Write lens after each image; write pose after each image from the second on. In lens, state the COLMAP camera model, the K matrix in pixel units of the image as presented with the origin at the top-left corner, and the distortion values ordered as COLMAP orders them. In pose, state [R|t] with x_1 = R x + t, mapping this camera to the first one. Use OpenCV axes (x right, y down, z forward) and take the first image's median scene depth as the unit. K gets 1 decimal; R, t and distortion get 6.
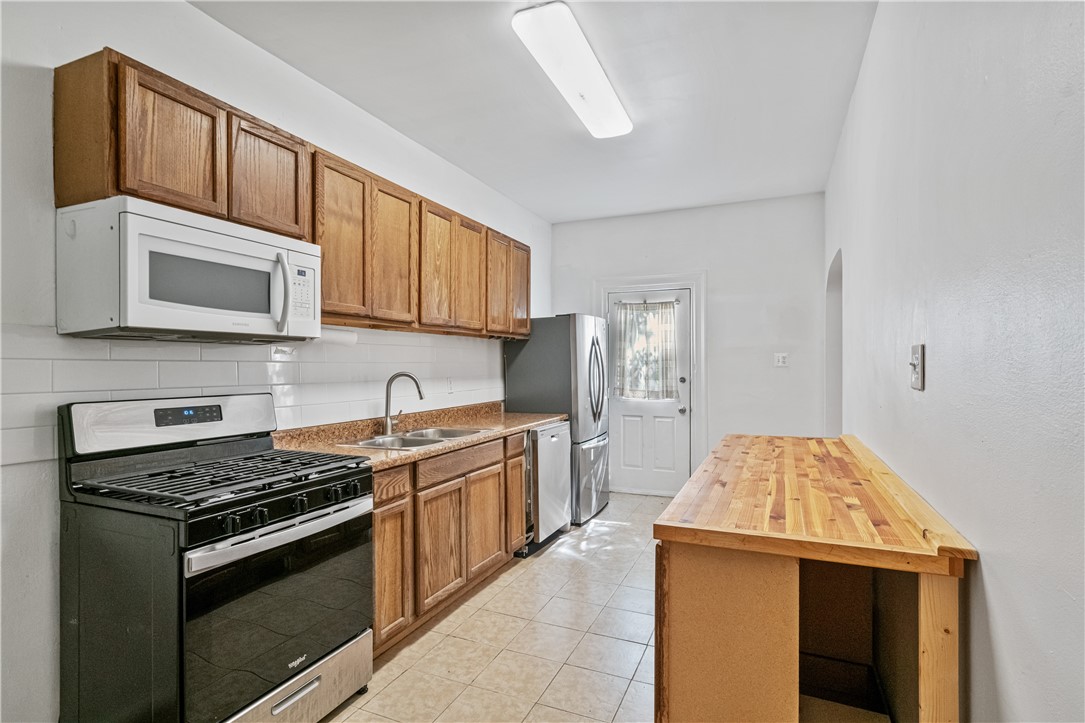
lens RADIAL K [[529.0, 0, 542.1], [0, 529.0, 365.7], [0, 0, 1]] dist [-0.000832, -0.000126]
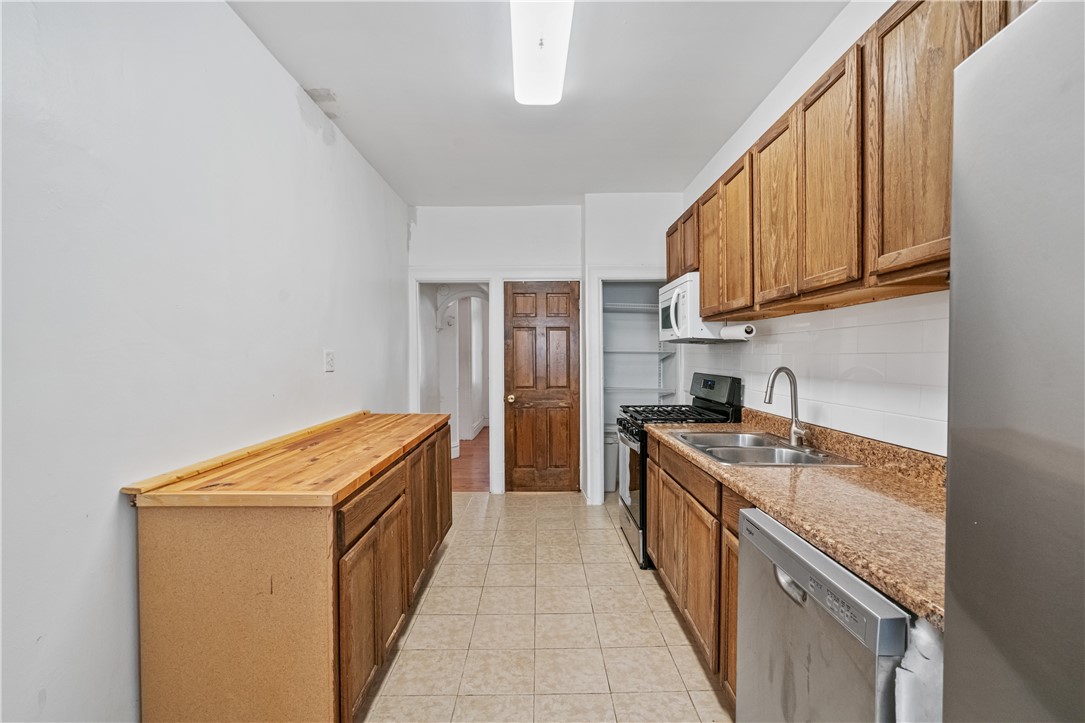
lens RADIAL K [[492.6, 0, 541.5], [0, 492.6, 360.9], [0, 0, 1]] dist [-0.008184, 0.001195]
pose [[-0.912372, 0.013506, -0.409139, 0.397229], [0.008818, 0.999872, 0.013343, -0.010173], [0.409267, 0.008567, -0.912375, 1.696083]]
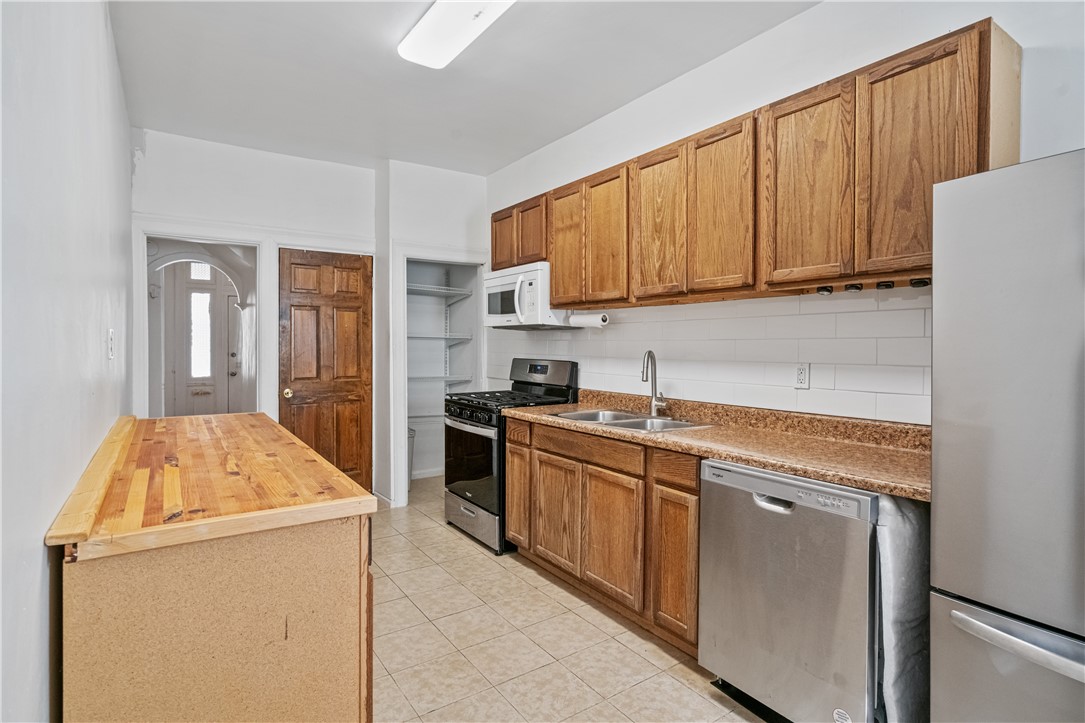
lens RADIAL K [[553.4, 0, 543.3], [0, 553.4, 346.1], [0, 0, 1]] dist [-0.009092, 0.001800]
pose [[-0.523823, 0.006666, -0.851801, 0.741725], [-0.001777, 0.999959, 0.008919, -0.004304], [0.851825, 0.006186, -0.523790, 1.512587]]
